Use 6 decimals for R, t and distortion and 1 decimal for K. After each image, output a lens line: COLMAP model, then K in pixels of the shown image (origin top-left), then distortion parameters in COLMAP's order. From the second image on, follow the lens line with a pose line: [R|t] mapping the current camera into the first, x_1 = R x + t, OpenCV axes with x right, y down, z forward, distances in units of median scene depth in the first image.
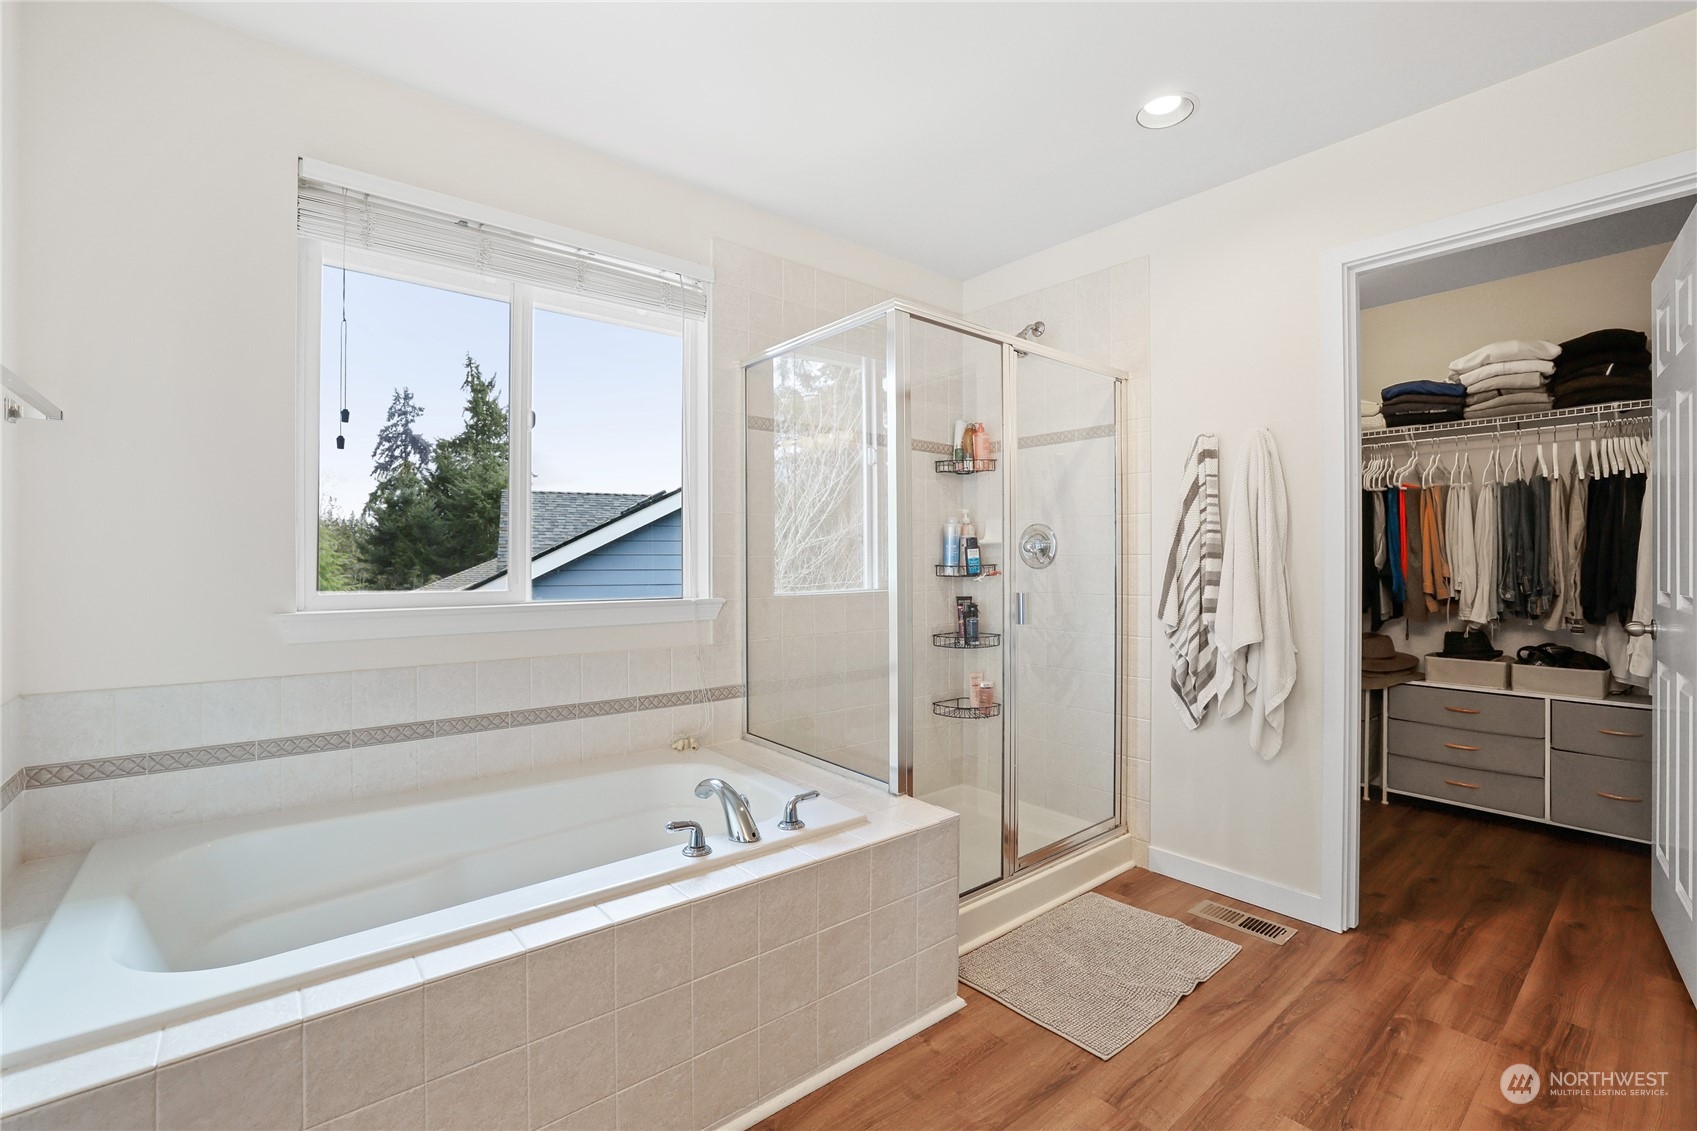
lens RADIAL K [[740.0, 0, 844.5], [0, 740.0, 557.4], [0, 0, 1]] dist [-0.015057, 0.000193]
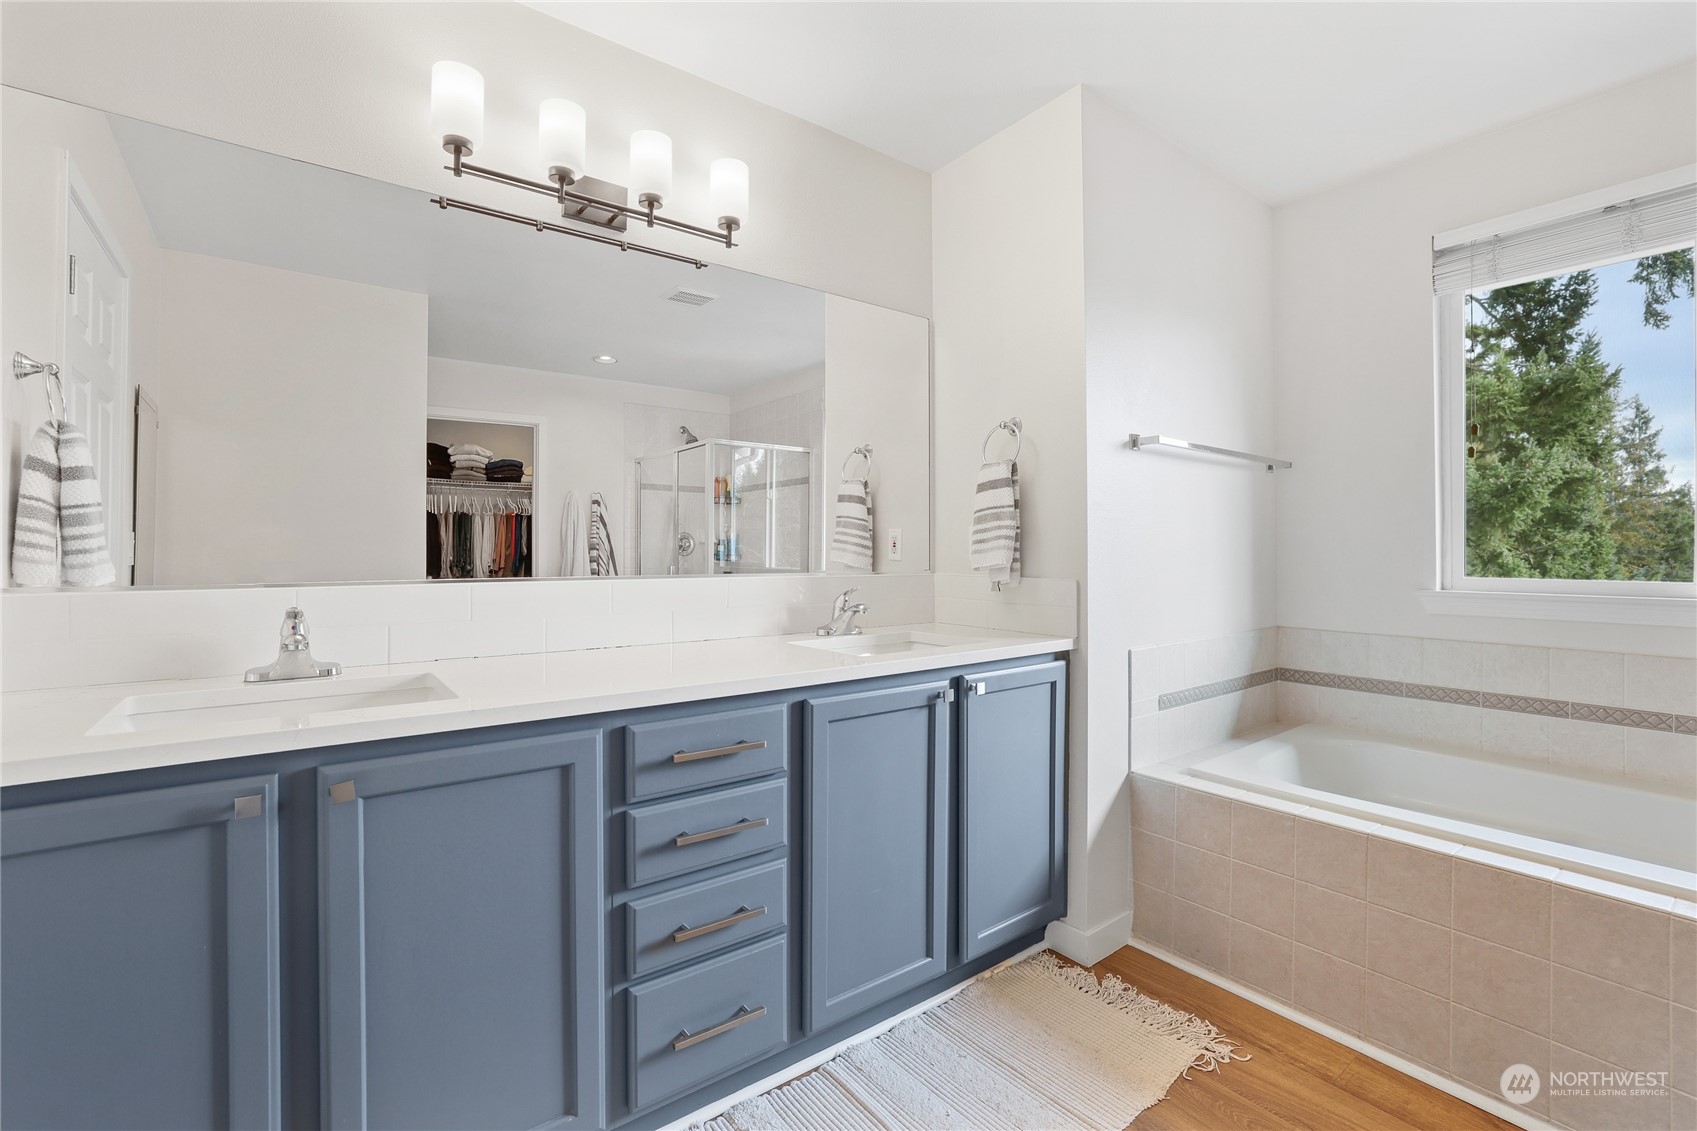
lens RADIAL K [[740.0, 0, 843.6], [0, 740.0, 558.1], [0, 0, 1]] dist [-0.015057, 0.000193]
pose [[-0.016350, 0.006524, -0.999845, 0.563711], [-0.002567, 0.999975, 0.006567, 0.013548], [0.999863, 0.002674, -0.016333, -0.017565]]
